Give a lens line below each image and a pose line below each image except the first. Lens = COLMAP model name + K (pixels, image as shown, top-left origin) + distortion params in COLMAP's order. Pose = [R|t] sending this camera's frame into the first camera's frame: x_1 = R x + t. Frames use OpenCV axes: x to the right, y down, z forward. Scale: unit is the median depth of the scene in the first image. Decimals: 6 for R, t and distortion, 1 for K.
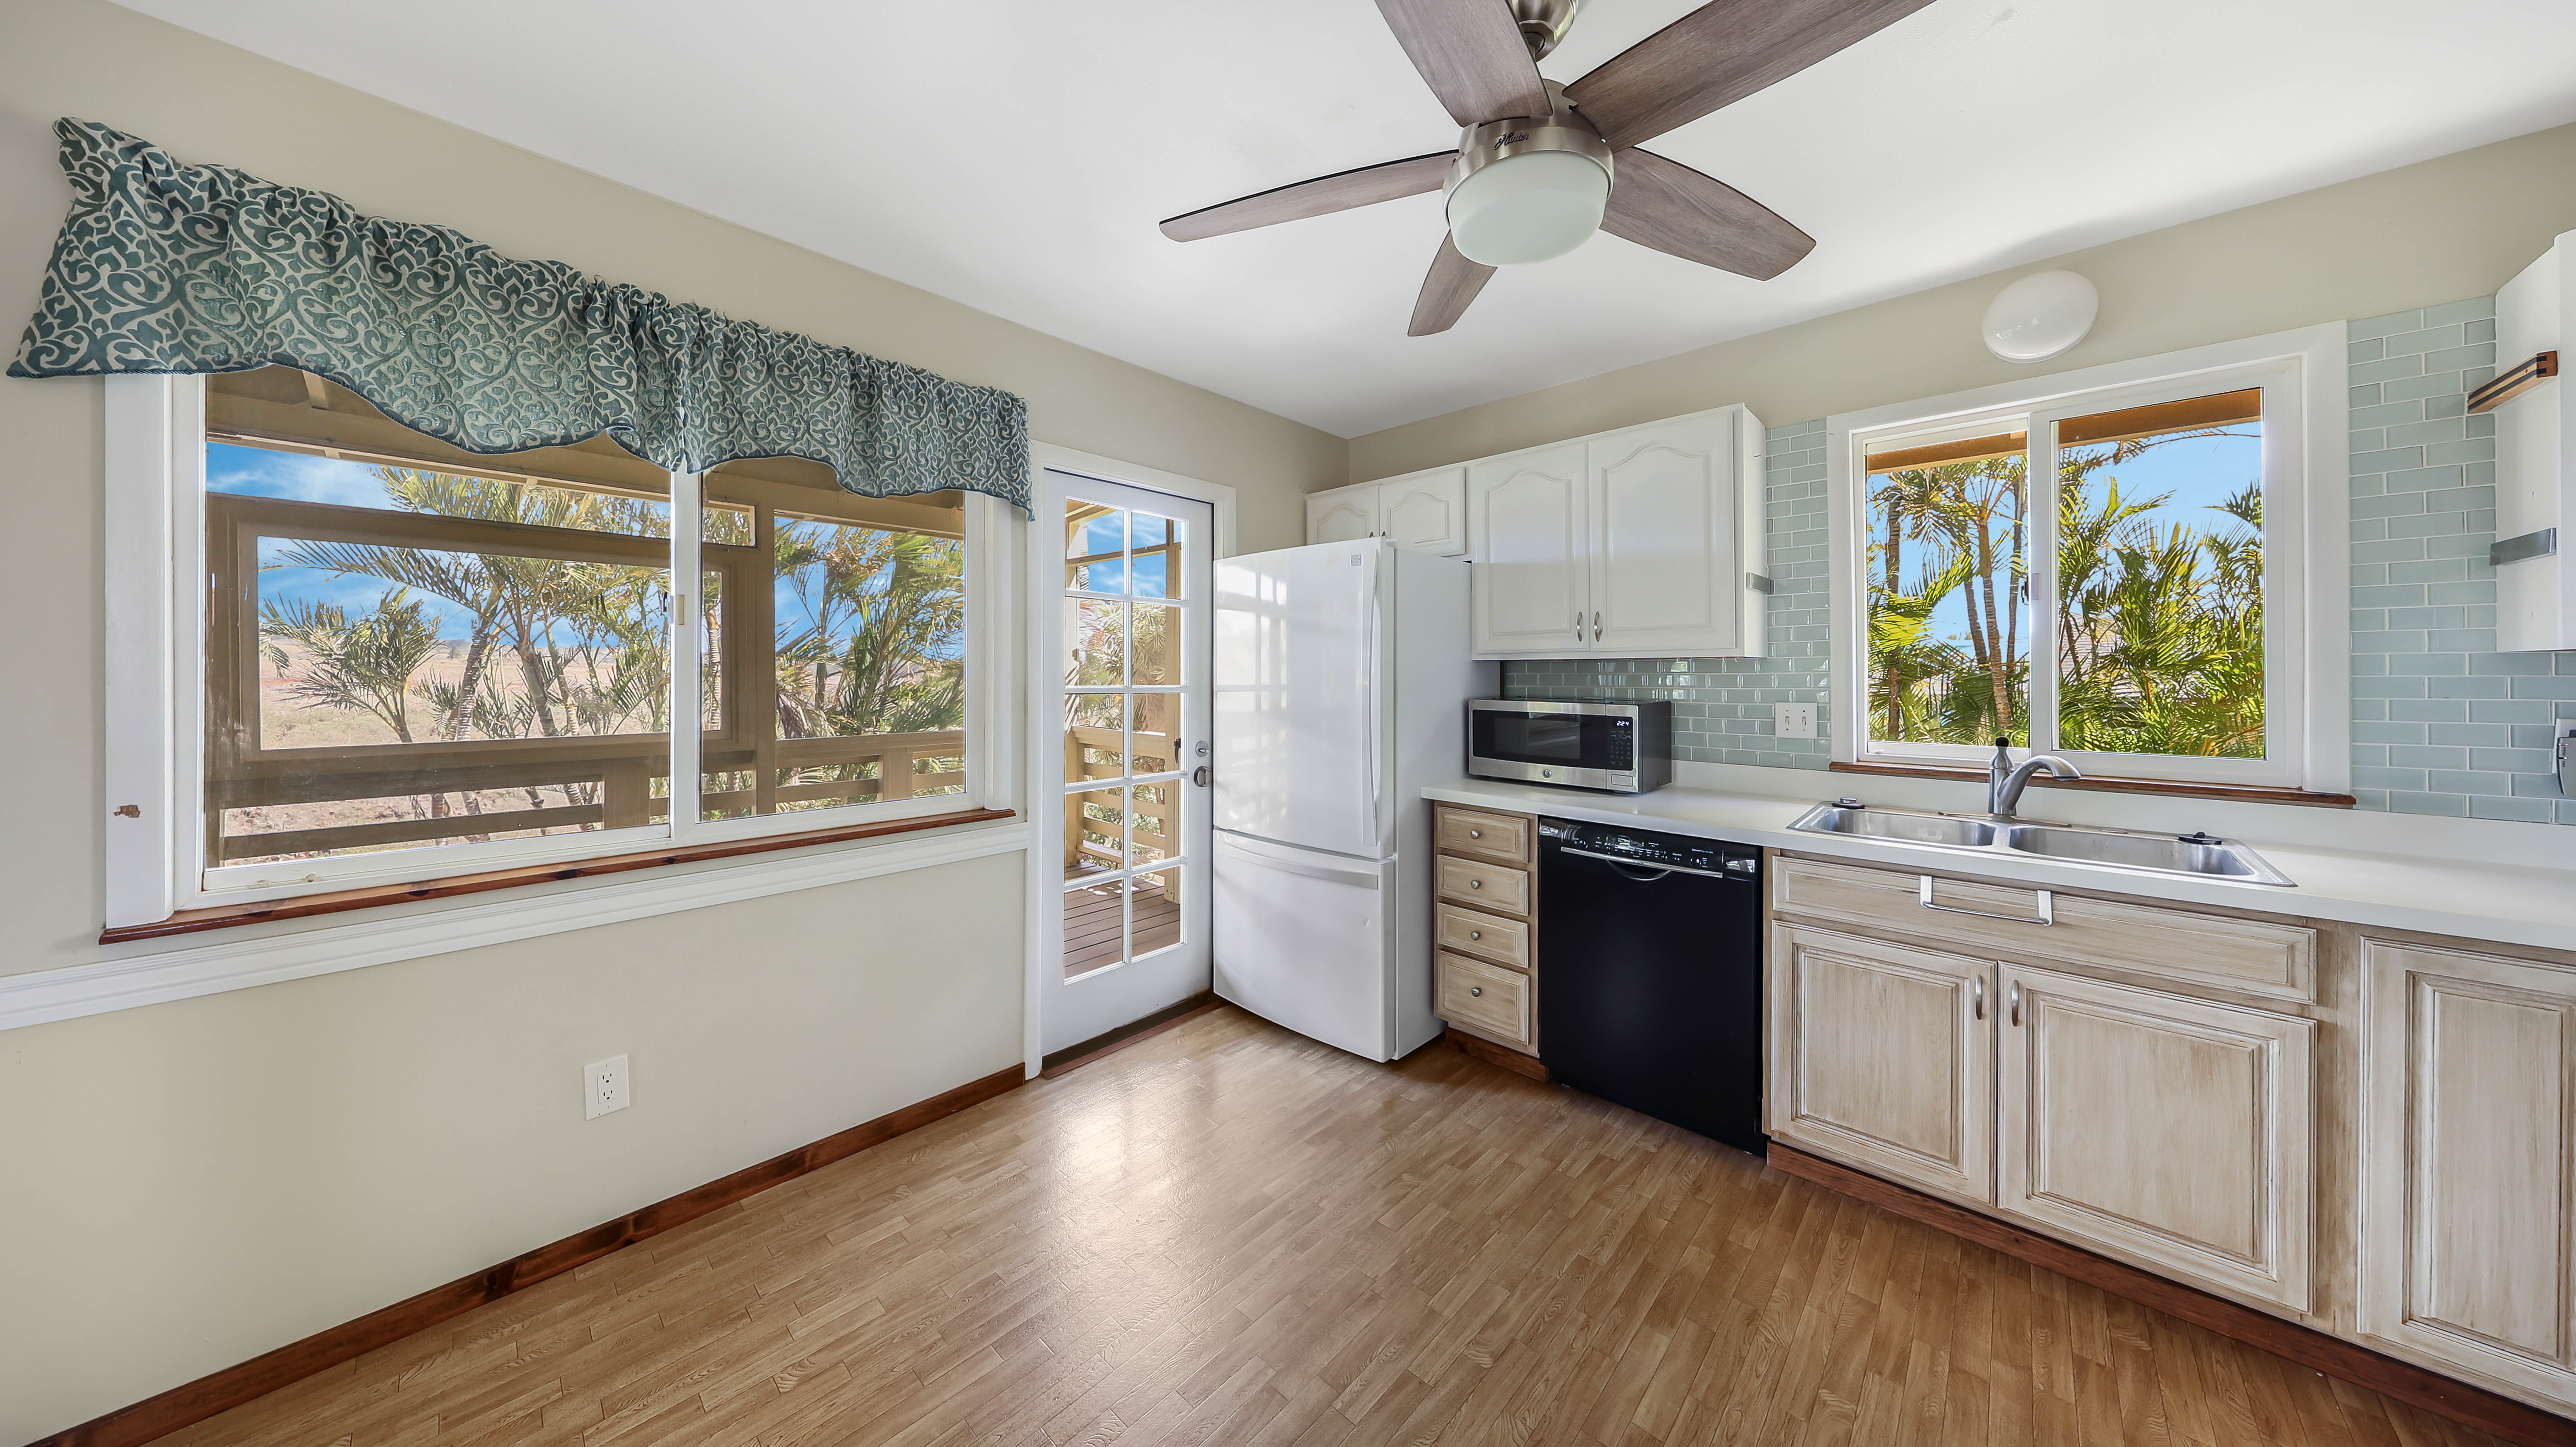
lens RADIAL K [[776.2, 0, 1297.4], [0, 776.2, 672.5], [0, 0, 1]] dist [-0.005597, 0.000780]
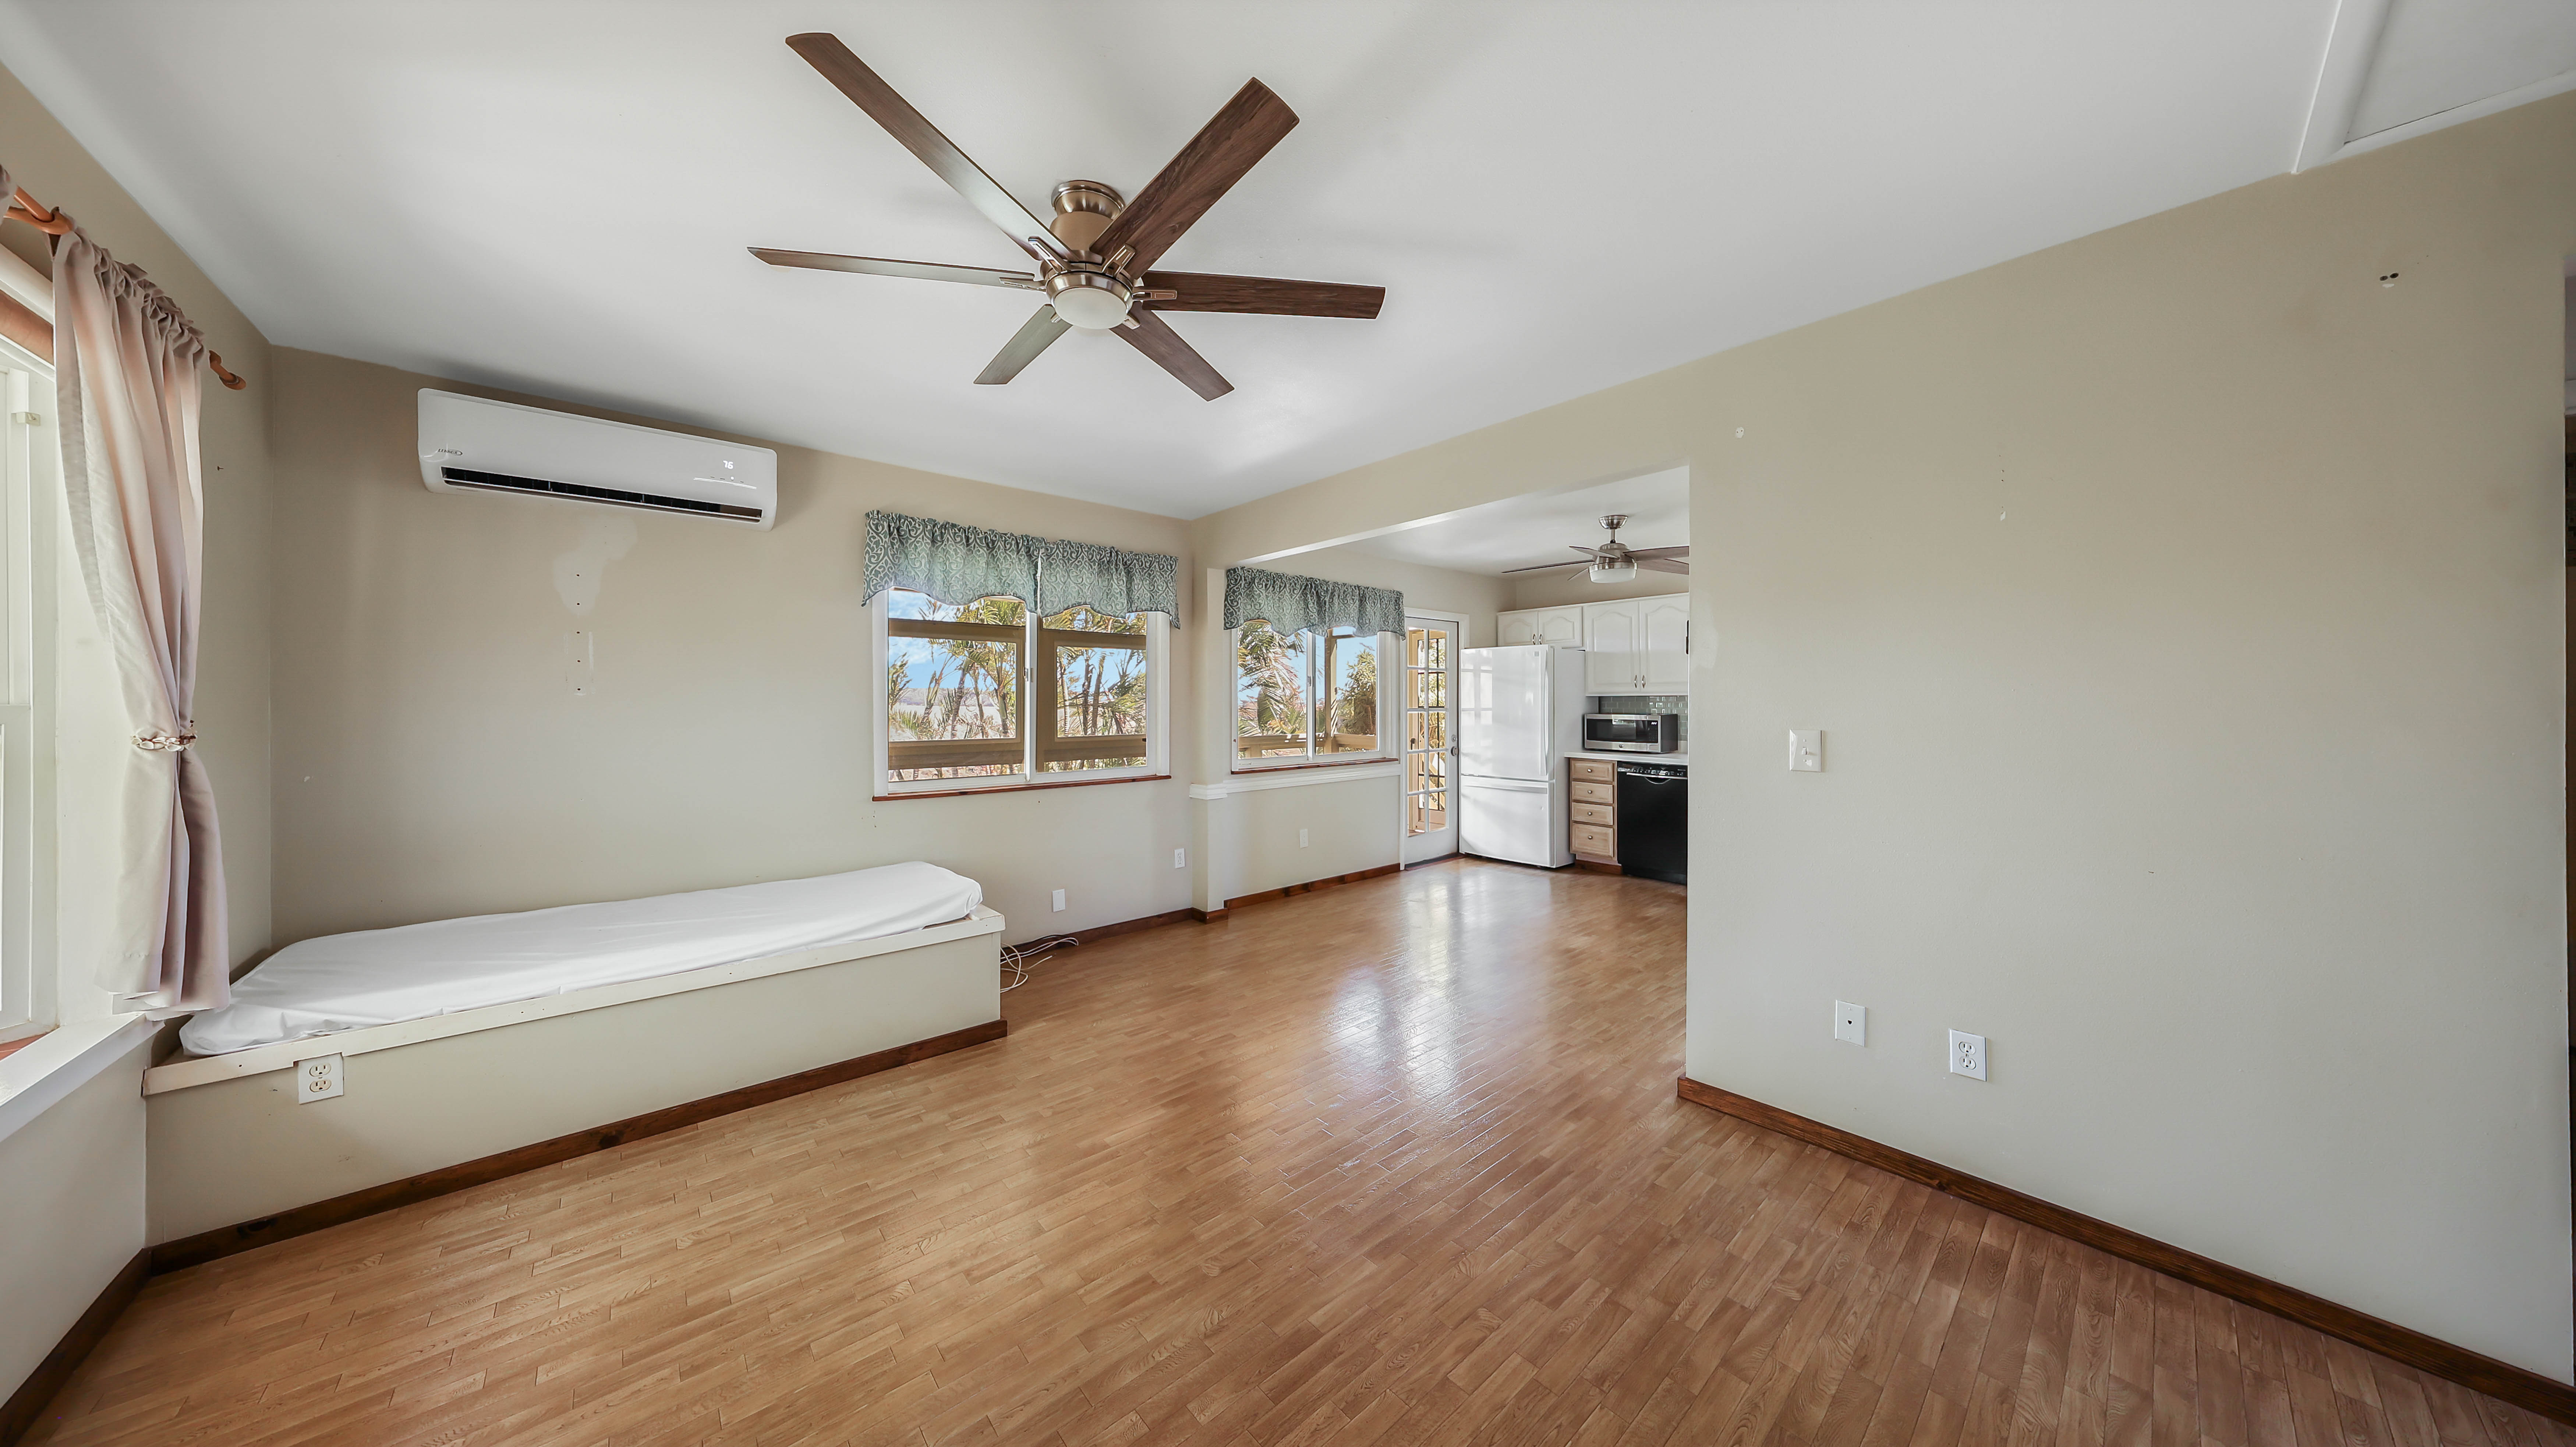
lens RADIAL K [[776.4, 0, 1303.0], [0, 776.4, 696.9], [0, 0, 1]] dist [-0.005597, 0.000780]
pose [[0.996105, -0.004417, -0.088064, -0.443373], [0.004249, 0.999989, -0.002099, -0.013316], [0.088072, 0.001717, 0.996113, -1.471556]]
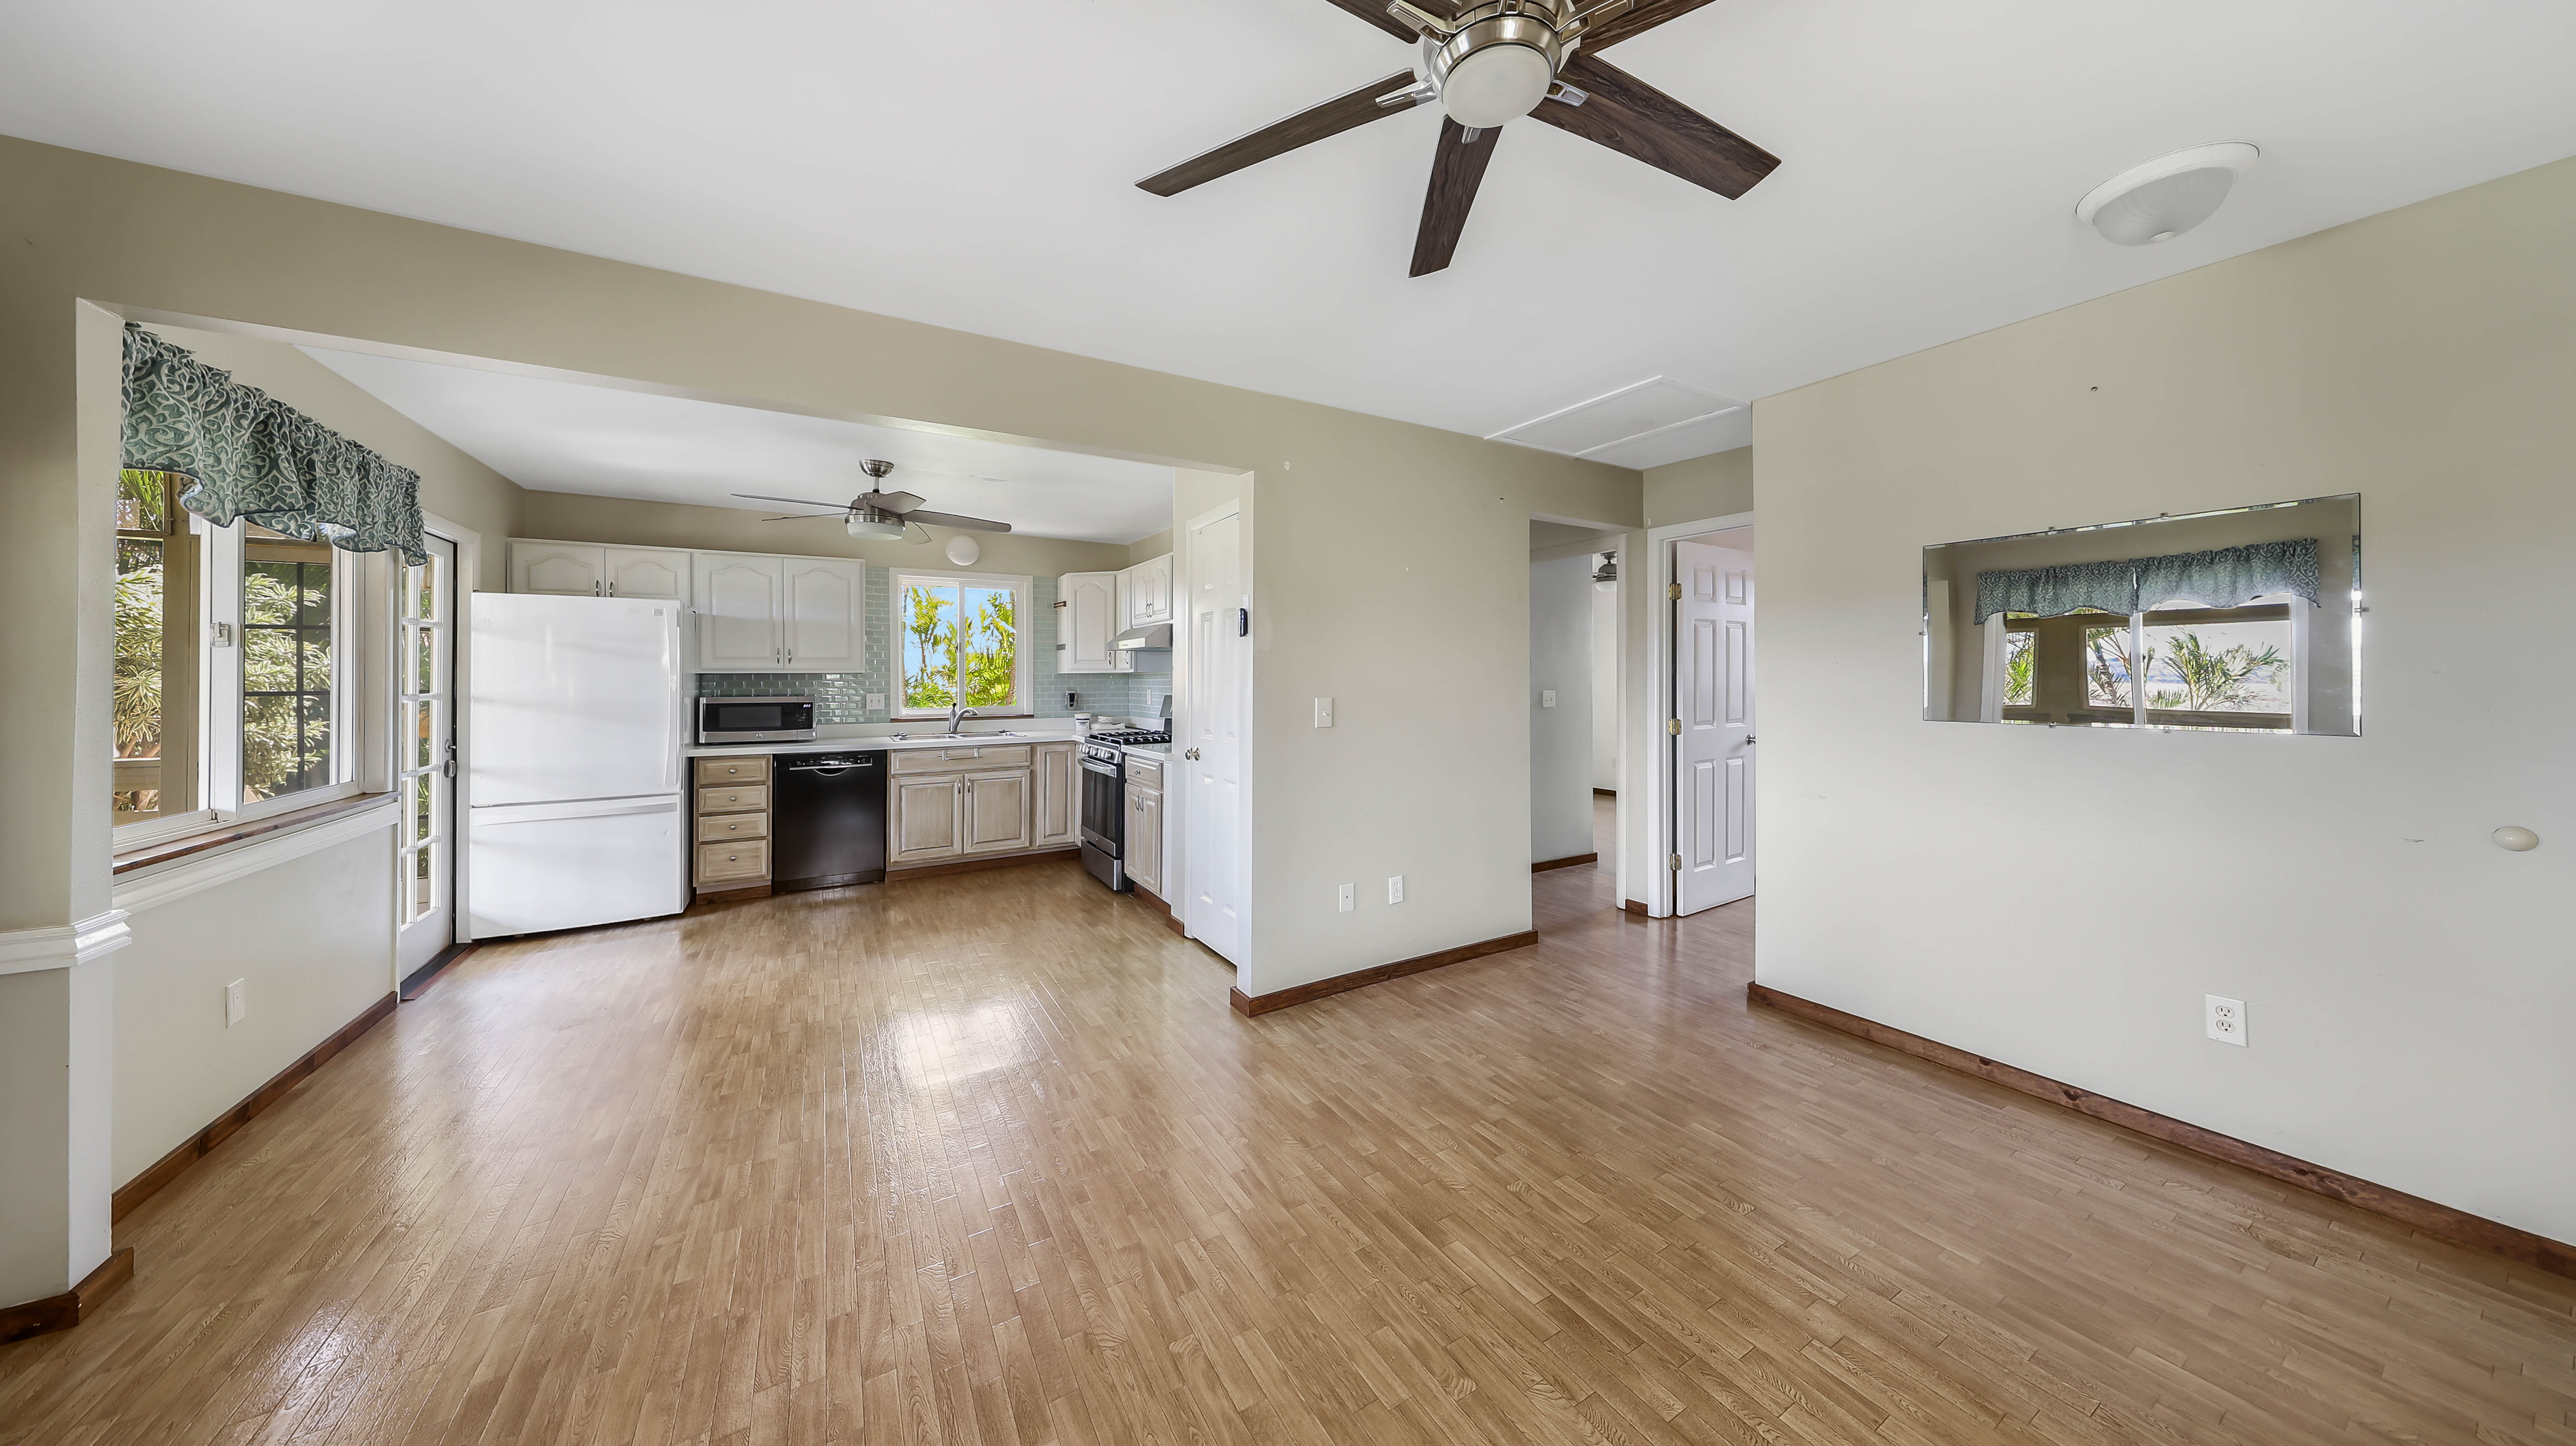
lens RADIAL K [[776.4, 0, 1299.6], [0, 776.4, 694.7], [0, 0, 1]] dist [-0.005597, 0.000780]
pose [[0.273096, -0.025932, 0.961637, -1.179207], [0.002705, 0.999653, 0.026189, -0.012933], [-0.961983, -0.004550, 0.273071, -0.785671]]
